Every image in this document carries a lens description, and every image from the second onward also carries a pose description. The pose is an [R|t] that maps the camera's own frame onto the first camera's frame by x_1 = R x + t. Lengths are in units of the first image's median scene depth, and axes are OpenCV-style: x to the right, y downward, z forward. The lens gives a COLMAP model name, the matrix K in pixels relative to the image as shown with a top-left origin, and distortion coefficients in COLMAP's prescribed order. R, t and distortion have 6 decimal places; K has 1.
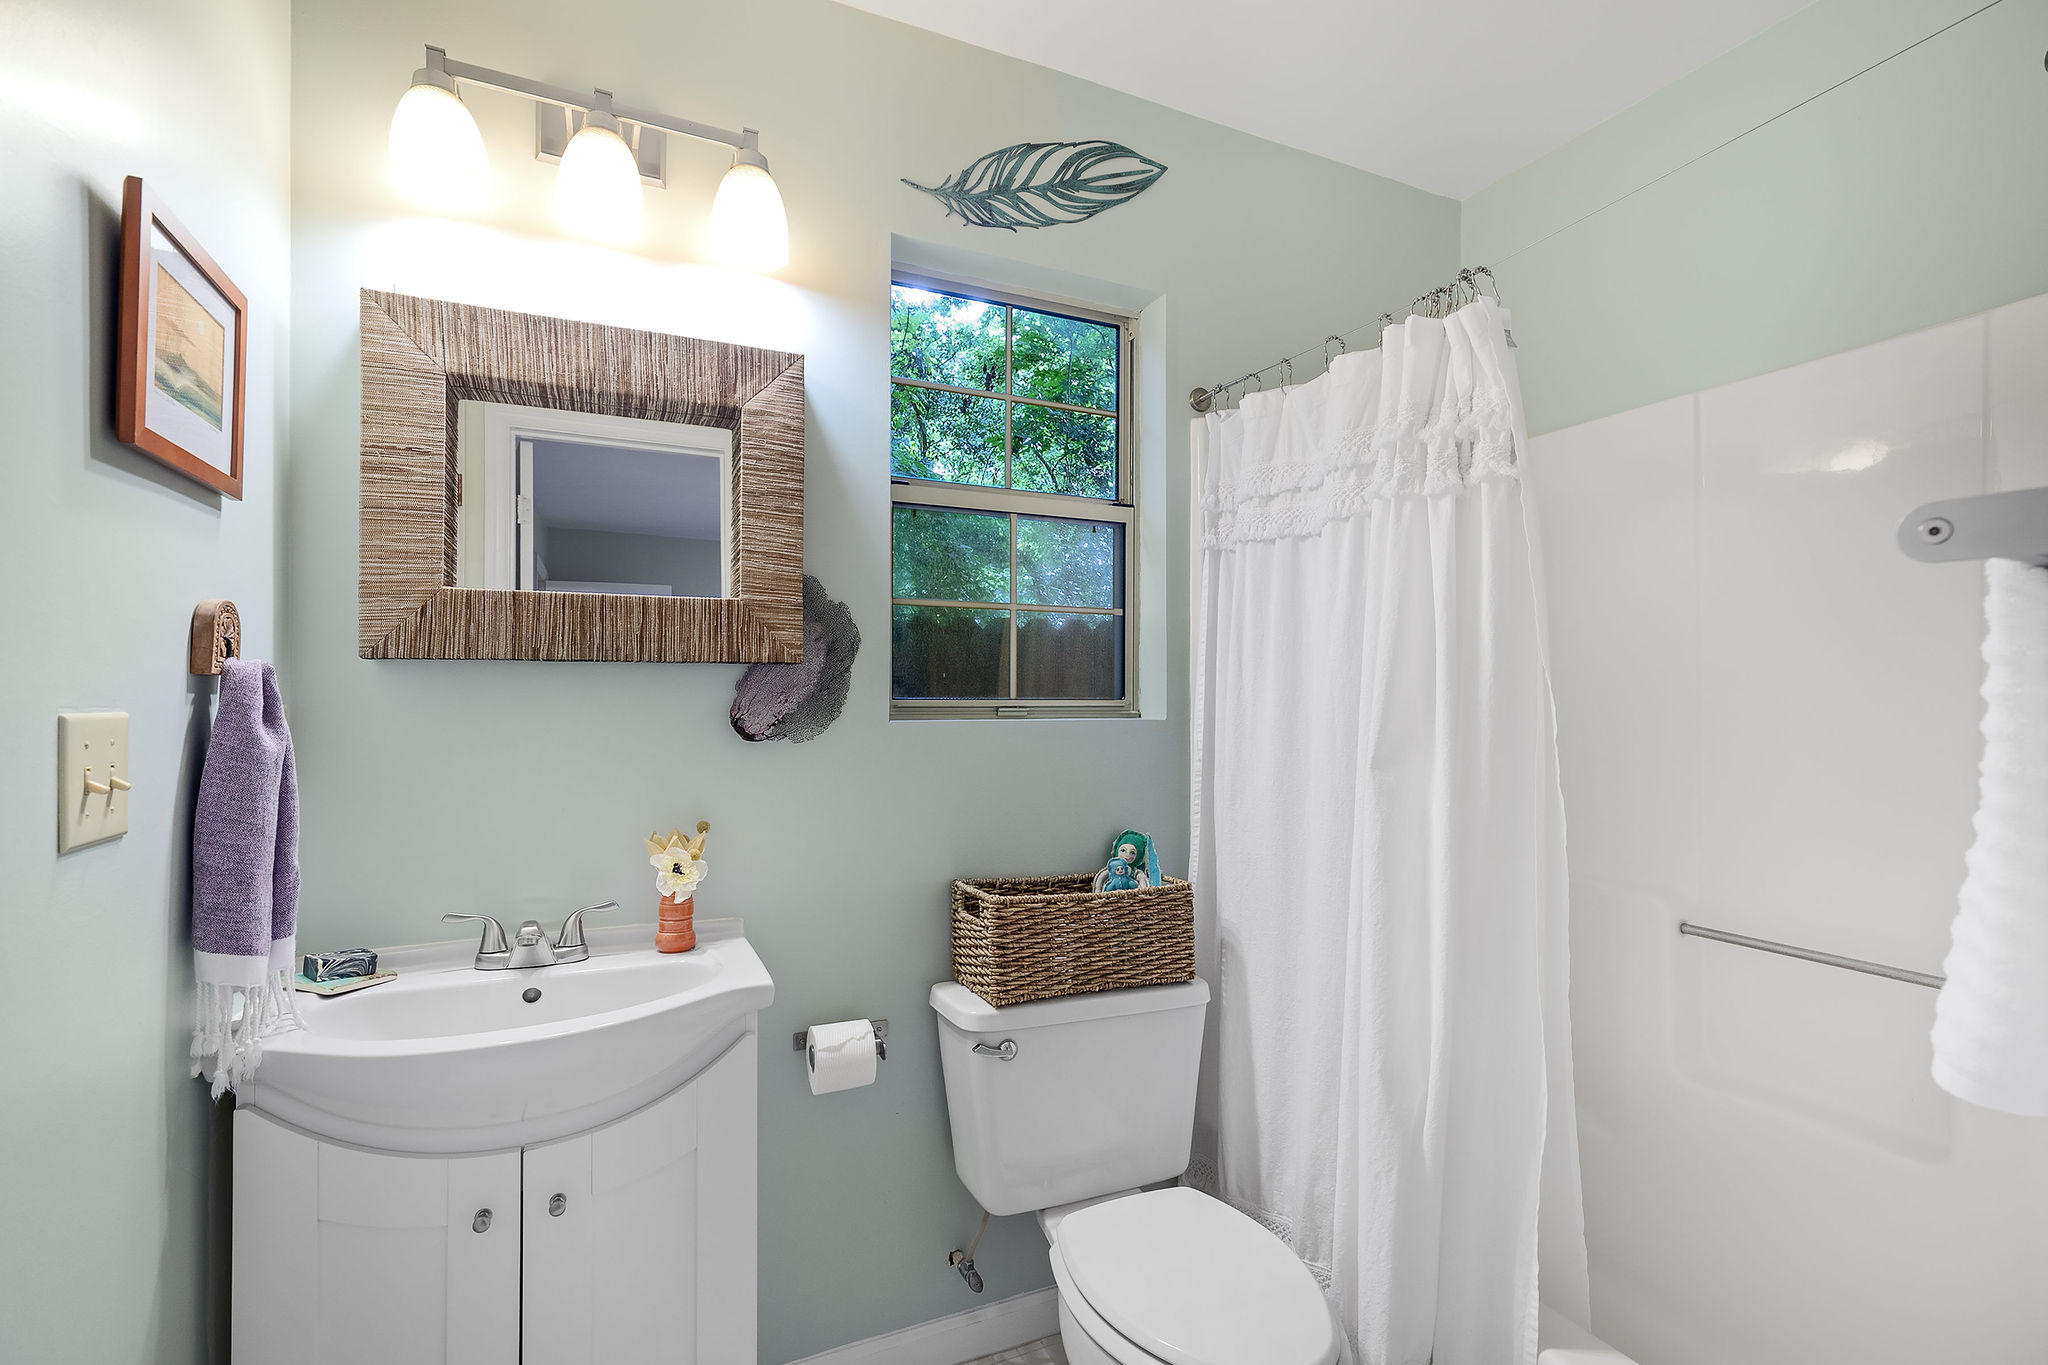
lens RADIAL K [[921.5, 0, 1019.4], [0, 921.5, 692.5], [0, 0, 1]] dist [0.001062, -0.000098]
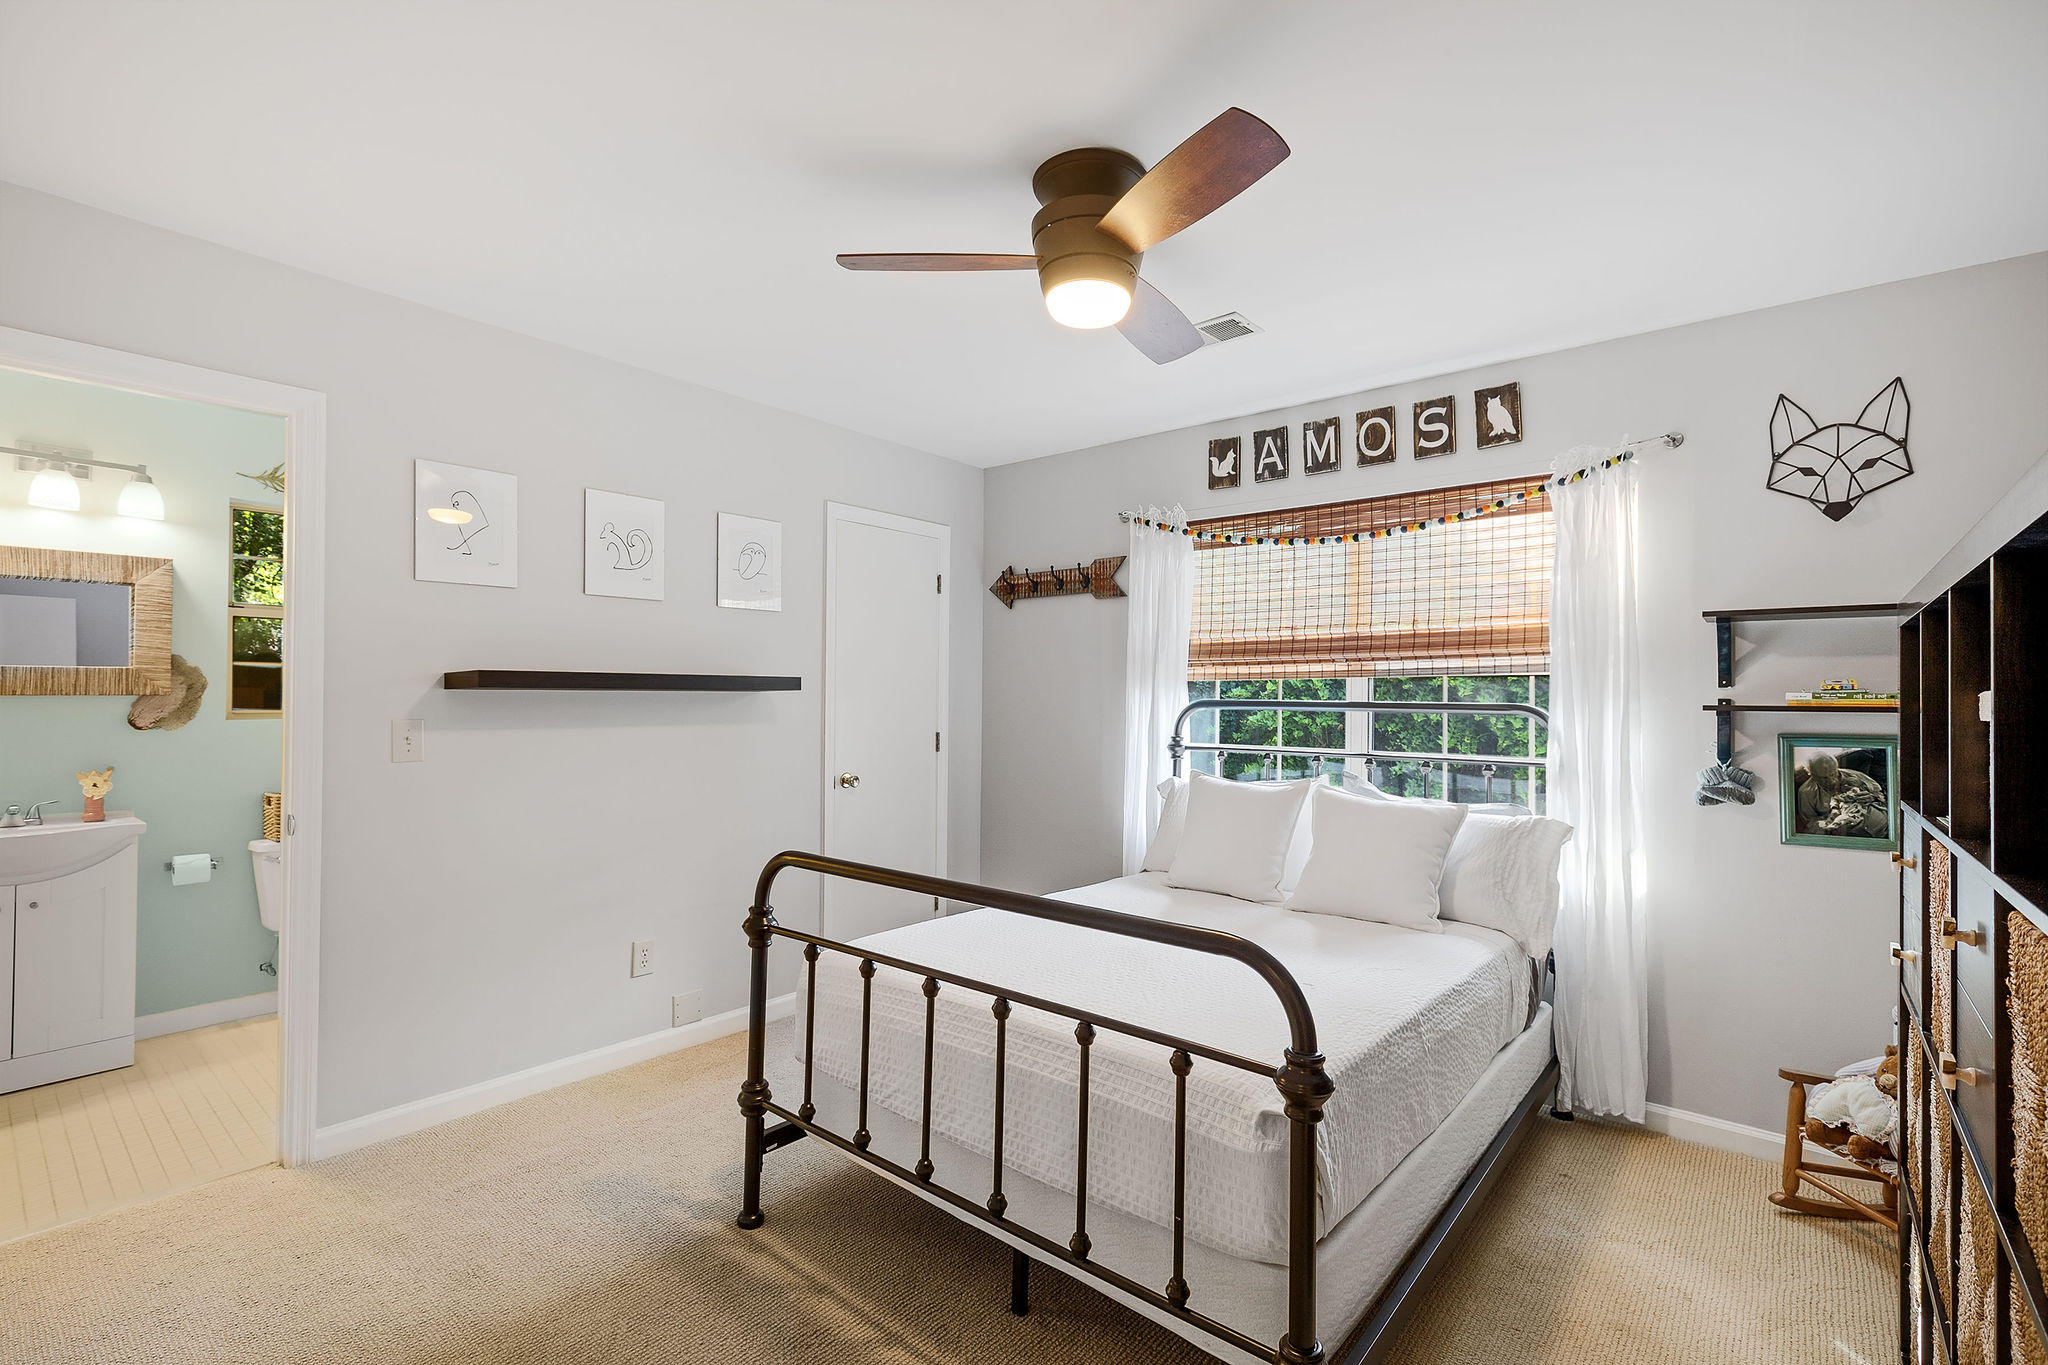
lens RADIAL K [[923.0, 0, 1030.2], [0, 923.0, 684.8], [0, 0, 1]] dist [0.002404, 0.000505]
pose [[0.900904, 0.011908, 0.433854, 0.678760], [-0.011764, 0.999926, -0.003018, -0.074977], [-0.433858, -0.002385, 0.900978, -1.956338]]
